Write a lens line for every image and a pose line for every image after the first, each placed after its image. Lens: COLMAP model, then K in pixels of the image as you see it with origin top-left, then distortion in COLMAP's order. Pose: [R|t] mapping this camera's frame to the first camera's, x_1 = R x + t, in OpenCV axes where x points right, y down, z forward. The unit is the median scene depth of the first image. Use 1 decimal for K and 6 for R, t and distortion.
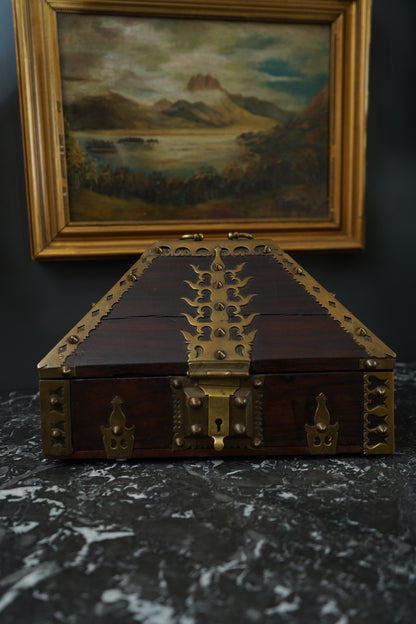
lens RADIAL K [[511.8, 0, 208.0], [0, 511.8, 312.0], [0, 0, 1]] dist [-0.006990, 0.004625]
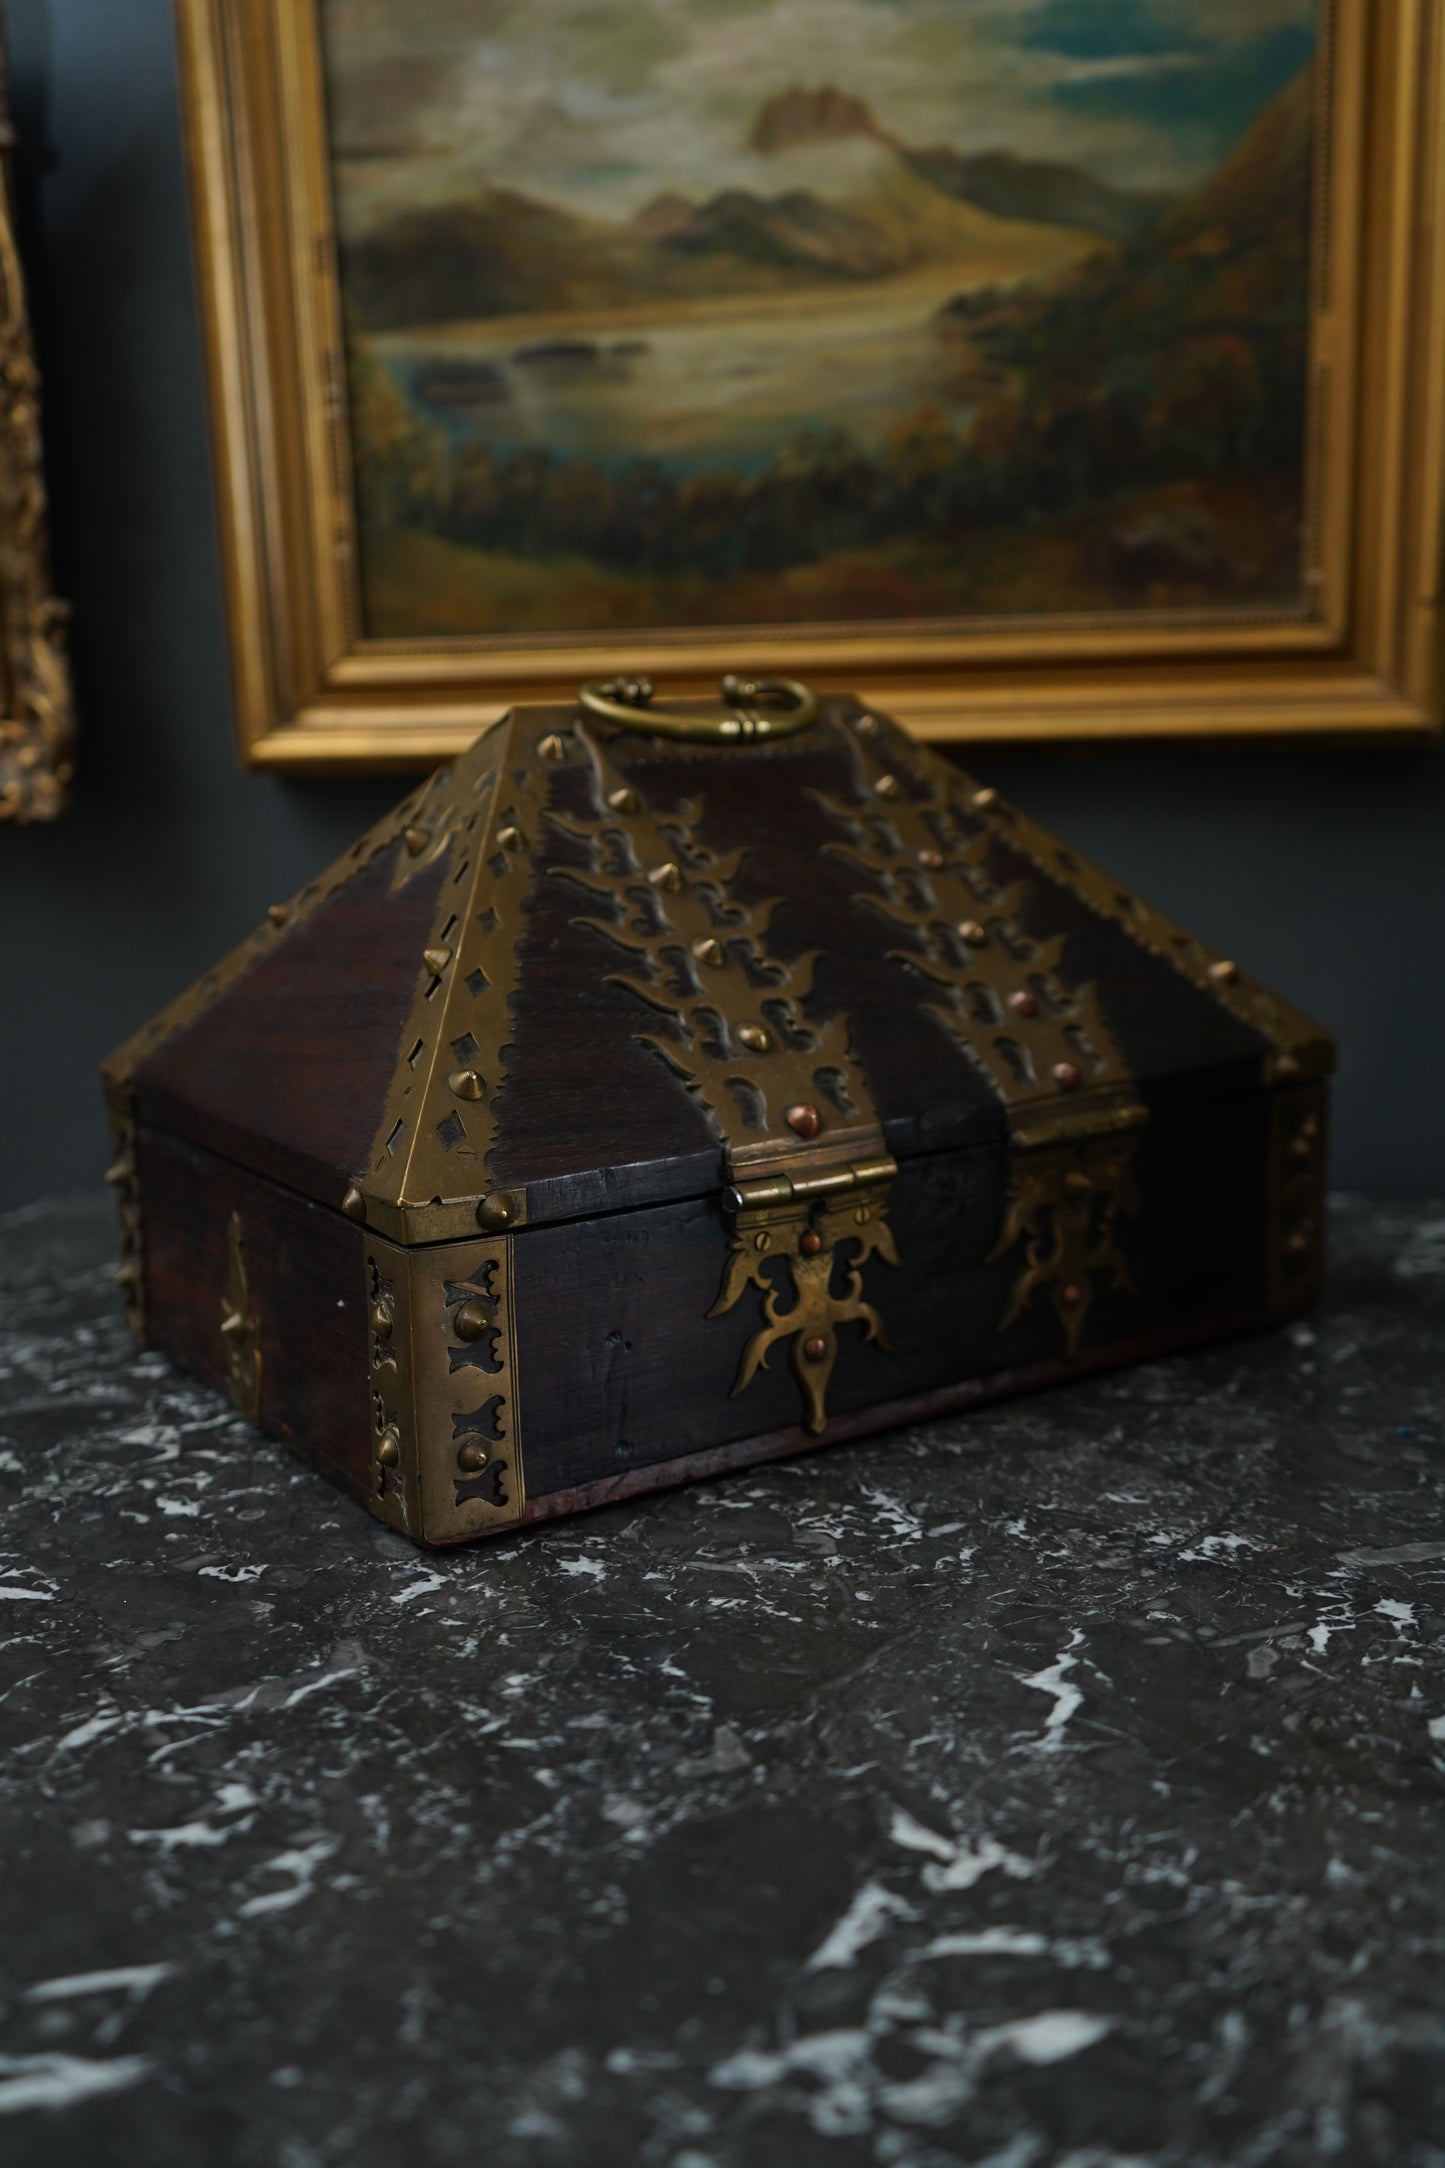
lens RADIAL K [[1946.7, 0, 722.5], [0, 1946.7, 1084.0], [0, 0, 1]] dist [0.000351, -0.001107]
pose [[0.942338, 0.057154, -0.329745, 0.517438], [-0.036544, 0.996990, 0.068371, -0.005789], [0.332660, -0.052379, 0.941591, -0.032806]]
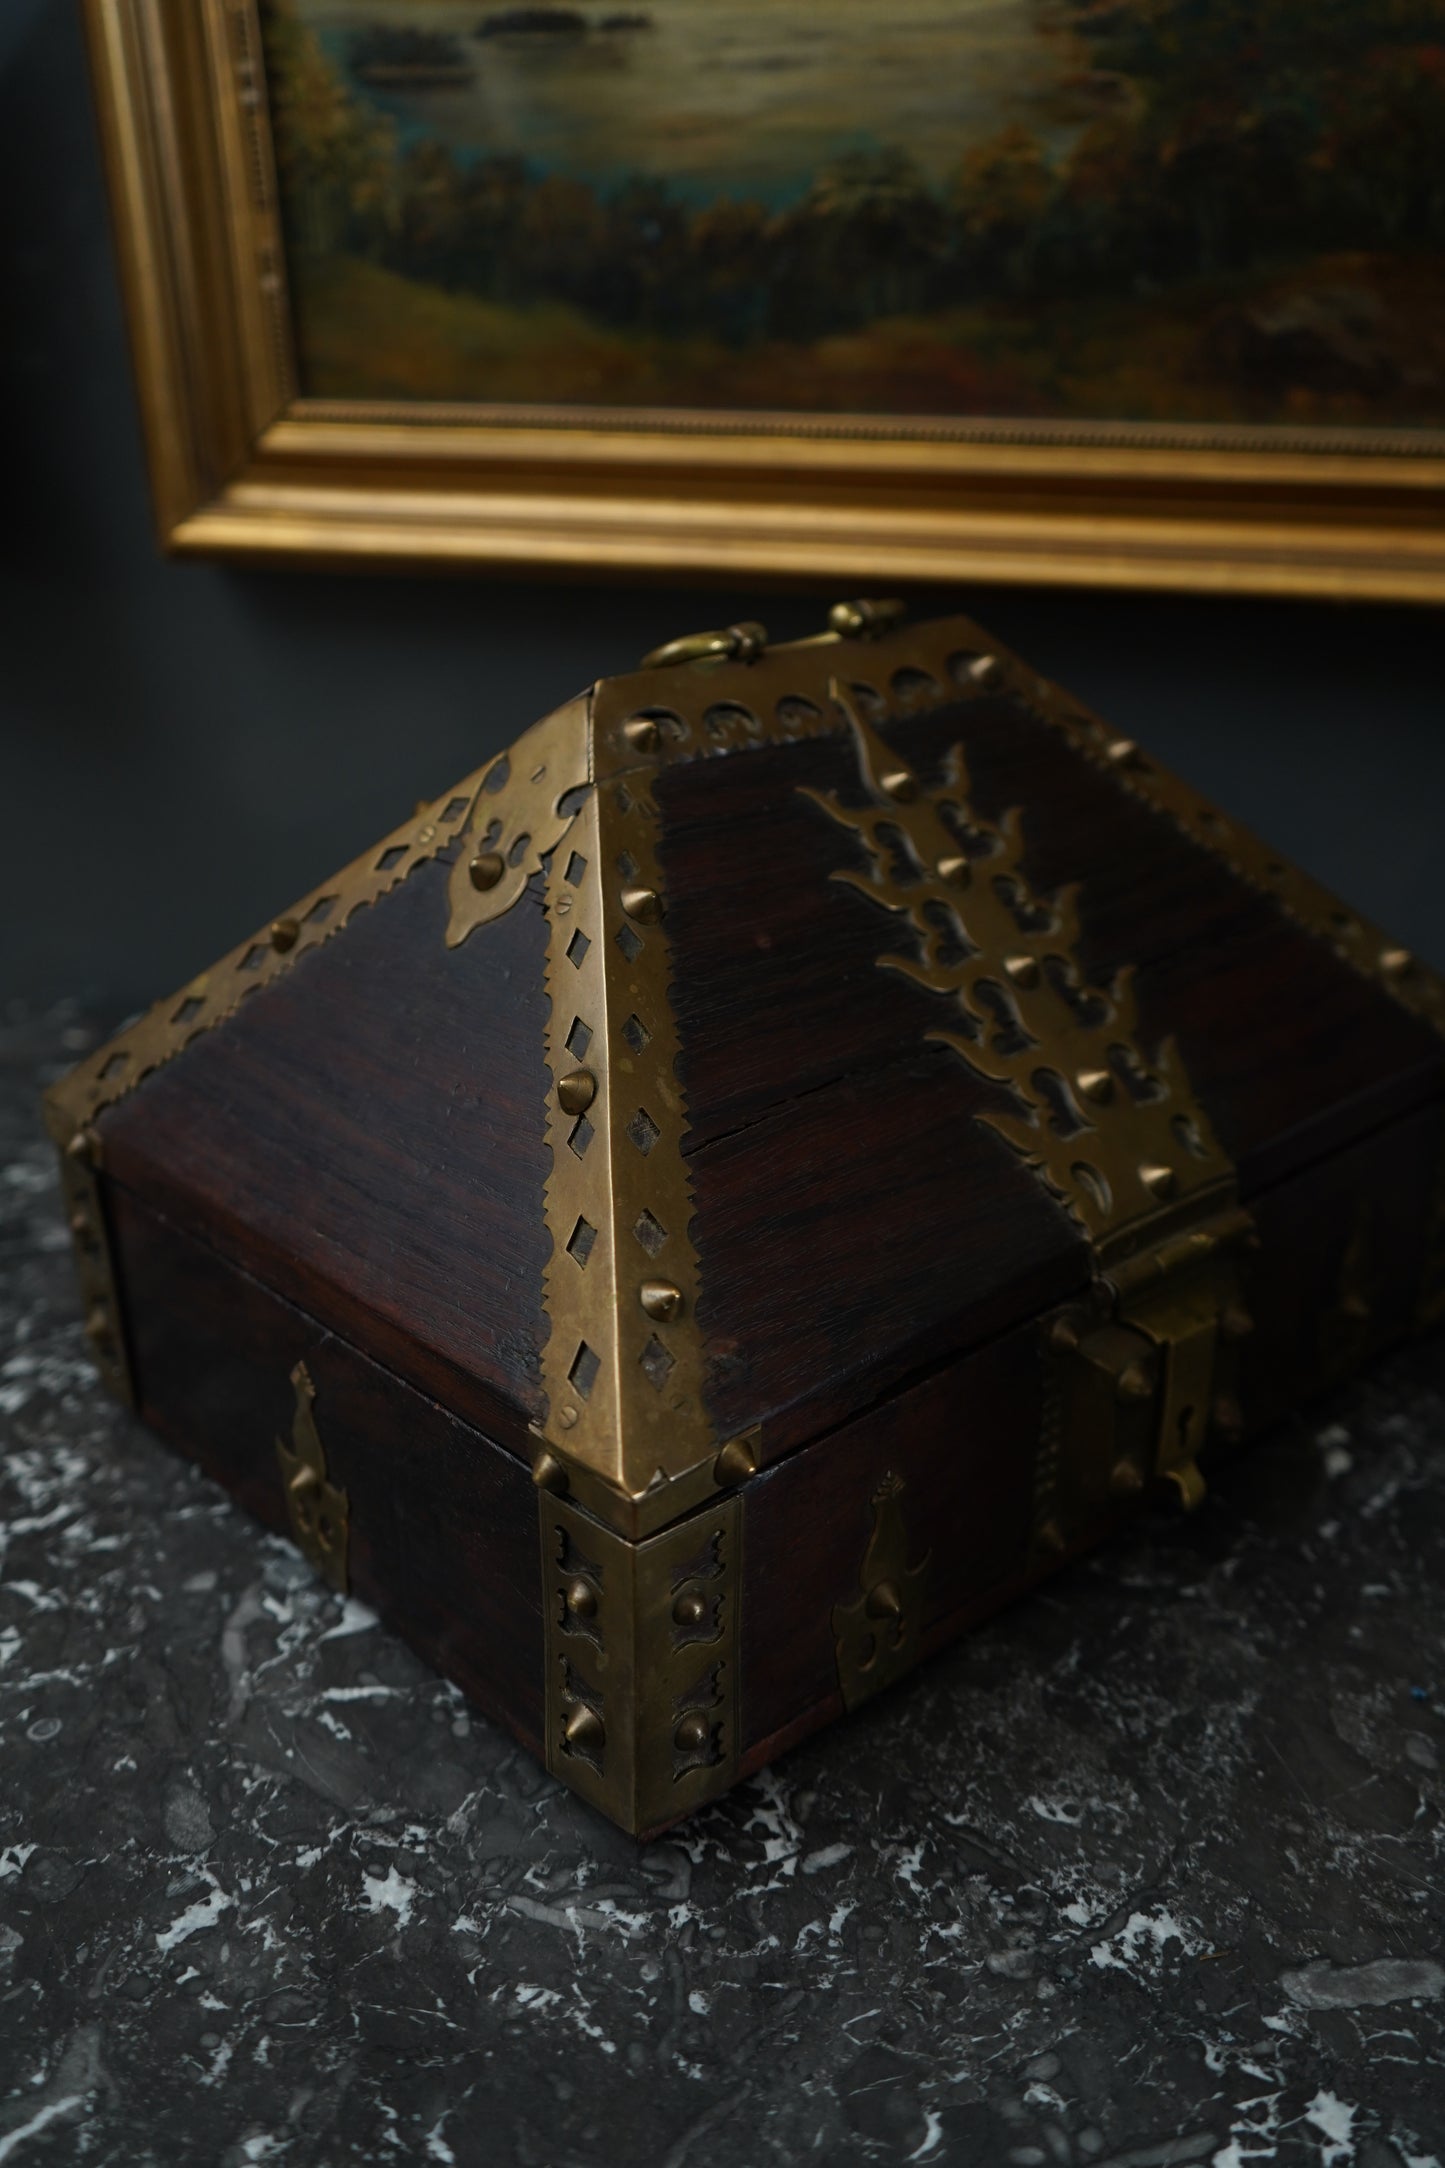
lens RADIAL K [[1989.3, 0, 719.4], [0, 1989.3, 1081.2], [0, 0, 1]] dist [0.000952, 0.014523]
pose [[0.909199, 0.196282, -0.367194, 0.516985], [-0.067269, 0.939570, 0.335683, -0.325277], [0.410893, -0.280502, 0.867460, 0.273811]]
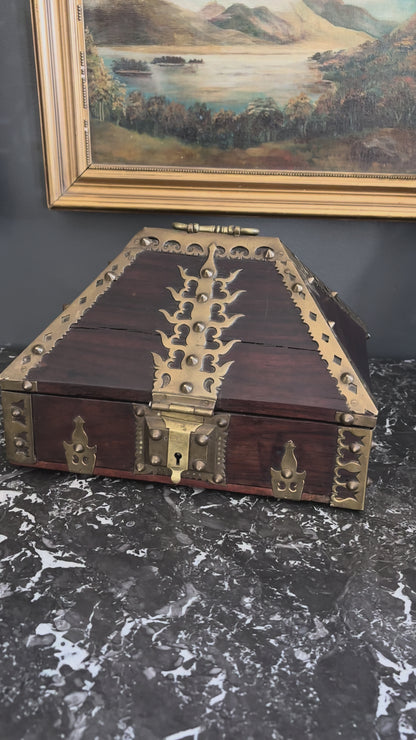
lens RADIAL K [[666.4, 0, 211.4], [0, 666.4, 365.7], [0, 0, 1]] dist [0.006564, 0.020698]
pose [[0.978293, 0.126948, -0.163789, 0.224570], [-0.075387, 0.954254, 0.289336, -0.305084], [0.193027, -0.270708, 0.943111, -0.124642]]
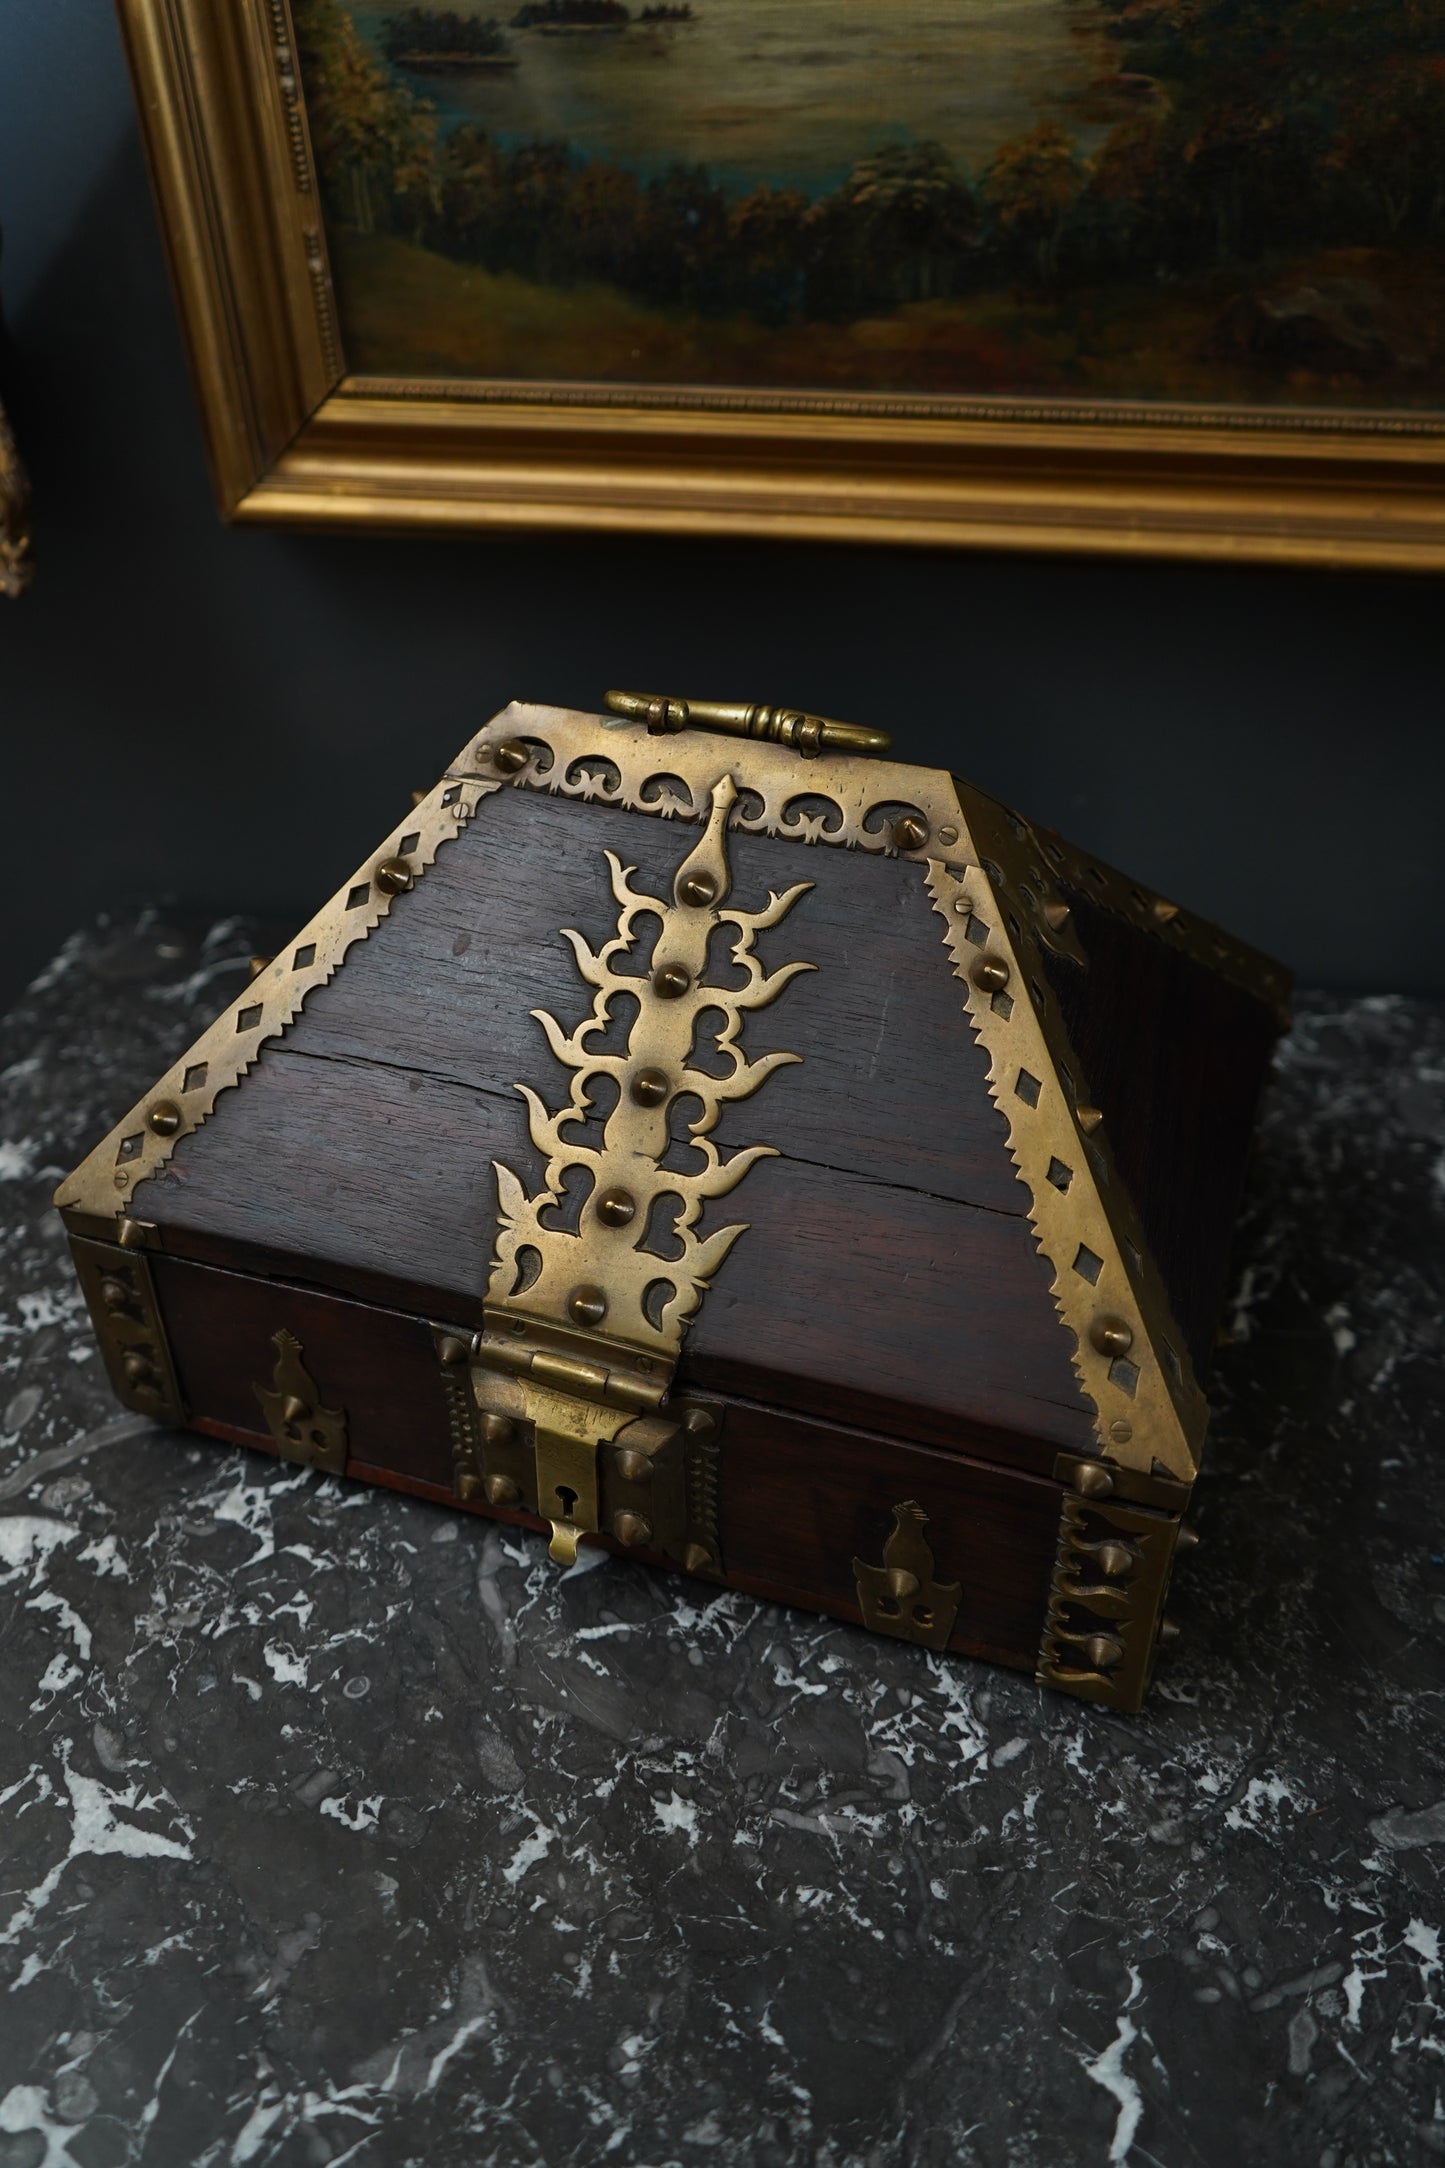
lens RADIAL K [[1788.9, 0, 718.6], [0, 1788.9, 1082.6], [0, 0, 1]] dist [-0.005951, 0.010233]
pose [[0.945348, 0.205957, -0.252784, 0.324286], [-0.047042, 0.853296, 0.519300, -0.554378], [0.322653, -0.479028, 0.816350, 0.261936]]
